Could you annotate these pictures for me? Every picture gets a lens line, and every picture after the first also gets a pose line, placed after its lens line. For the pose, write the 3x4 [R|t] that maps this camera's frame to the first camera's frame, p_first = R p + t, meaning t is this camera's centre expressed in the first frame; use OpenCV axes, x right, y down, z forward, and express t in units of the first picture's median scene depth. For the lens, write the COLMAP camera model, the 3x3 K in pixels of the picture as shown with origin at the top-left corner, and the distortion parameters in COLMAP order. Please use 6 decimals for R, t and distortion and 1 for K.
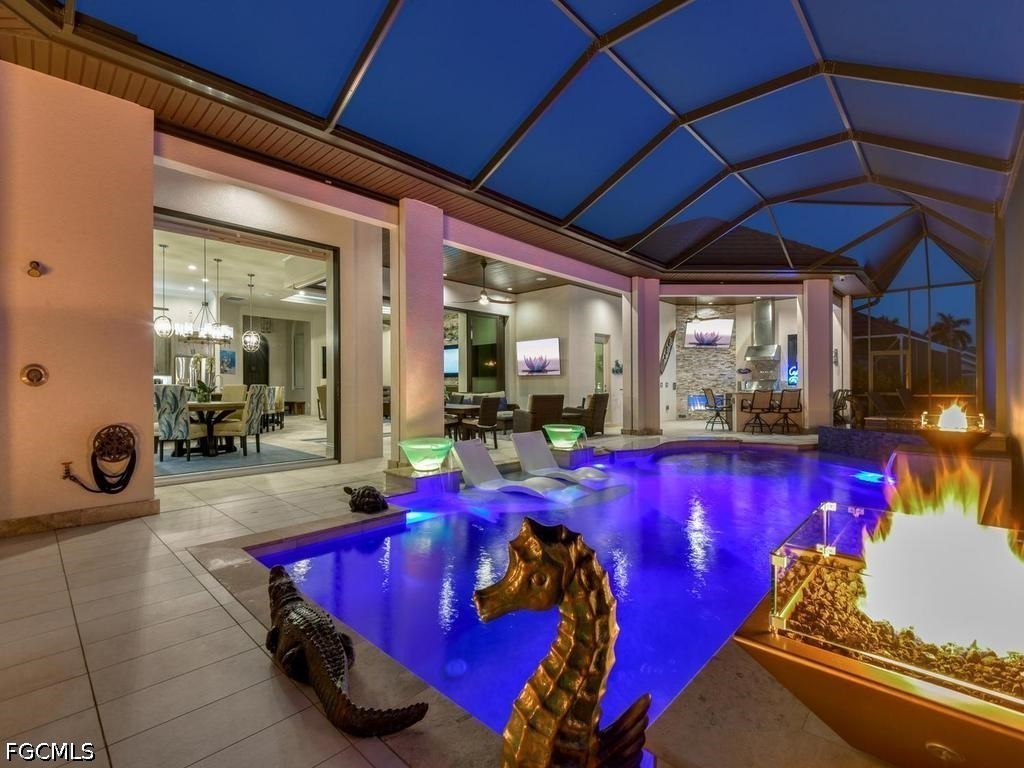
lens RADIAL K [[467.6, 0, 511.4], [0, 467.6, 386.7], [0, 0, 1]] dist [0.001653, -0.000648]
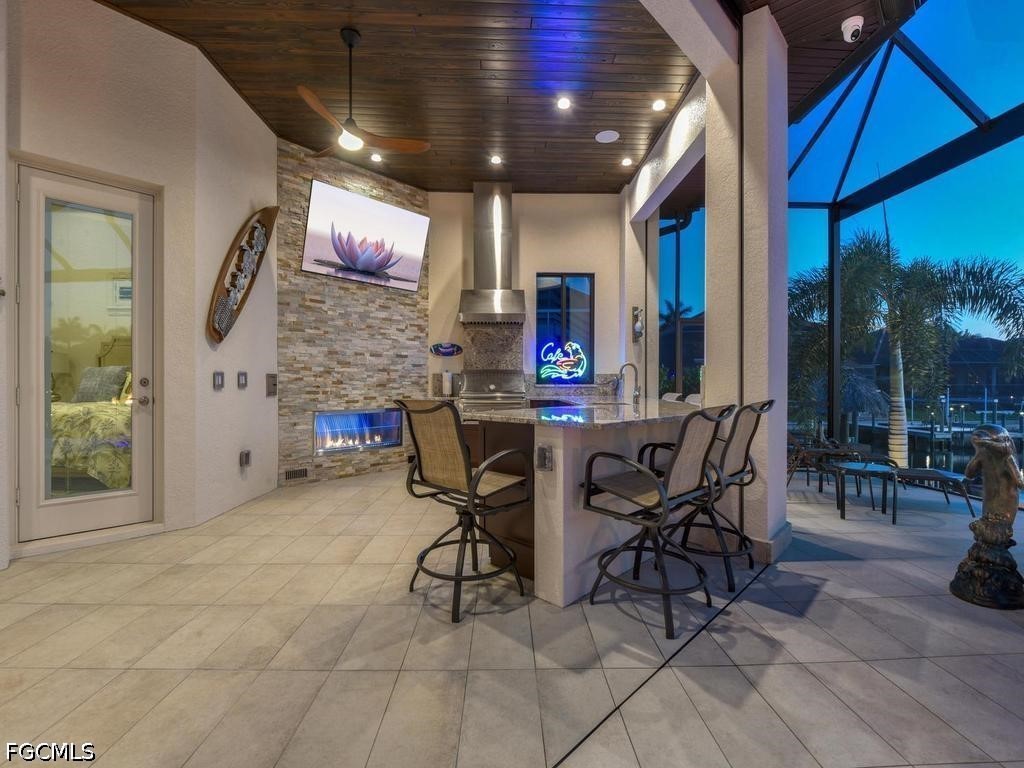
lens RADIAL K [[467.6, 0, 509.3], [0, 467.6, 387.2], [0, 0, 1]] dist [0.001653, -0.000648]
pose [[0.711460, -0.005351, 0.702706, 0.241118], [-0.000937, 0.999963, 0.008563, -0.002880], [-0.702726, -0.006751, 0.711428, 0.662634]]
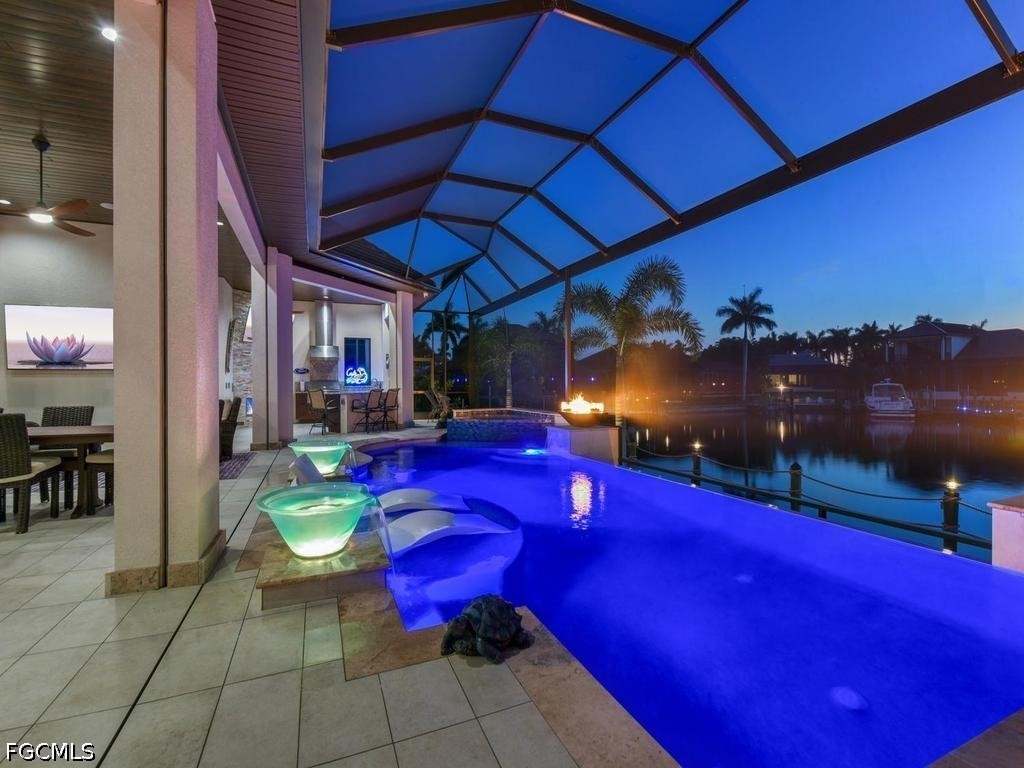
lens RADIAL K [[467.6, 0, 517.1], [0, 467.6, 386.1], [0, 0, 1]] dist [0.001653, -0.000648]
pose [[0.391202, -0.005815, 0.920287, -0.209596], [0.009786, 0.999950, 0.002158, -0.000582], [-0.920253, 0.008161, 0.391239, 0.224840]]
